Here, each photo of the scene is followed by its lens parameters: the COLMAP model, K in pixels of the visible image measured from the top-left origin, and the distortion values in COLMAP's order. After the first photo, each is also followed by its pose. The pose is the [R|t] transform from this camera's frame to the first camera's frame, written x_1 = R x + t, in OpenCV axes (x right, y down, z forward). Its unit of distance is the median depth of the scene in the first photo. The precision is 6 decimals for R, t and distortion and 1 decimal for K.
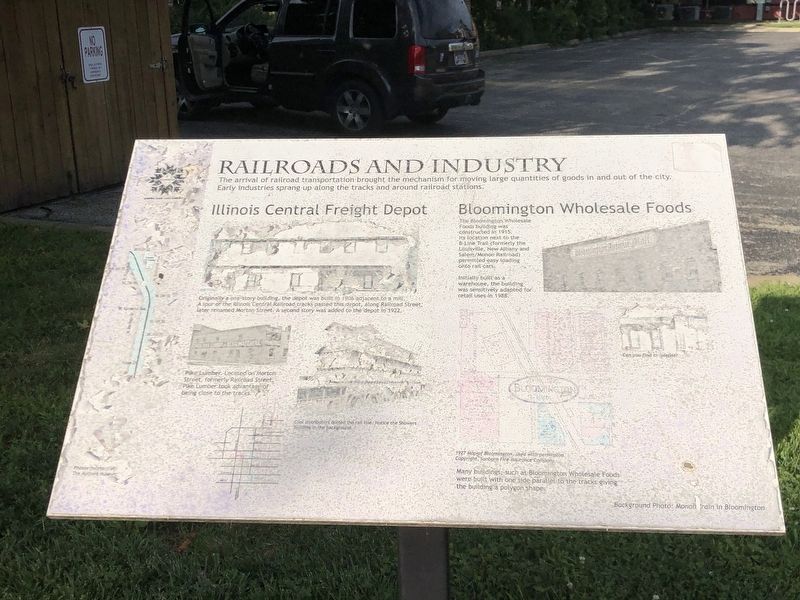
lens RADIAL K [[949.9, 0, 400.0], [0, 949.9, 300.0], [0, 0, 1]] dist [0.131567, -0.336204]
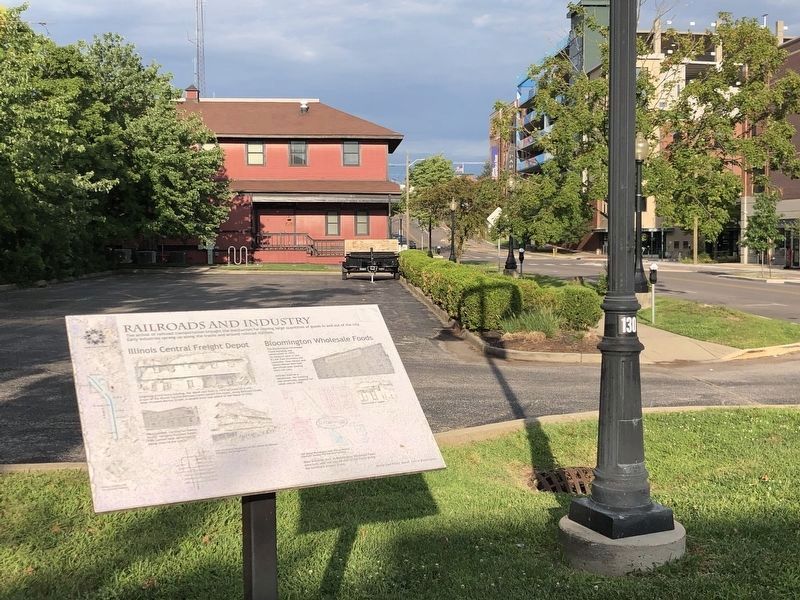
lens RADIAL K [[949.9, 0, 400.0], [0, 949.9, 300.0], [0, 0, 1]] dist [0.131567, -0.336204]
pose [[0.854554, -0.015358, 0.519136, -0.705026], [0.141029, 0.968868, -0.203485, 0.249552], [-0.499849, 0.247102, 0.830116, -0.751325]]
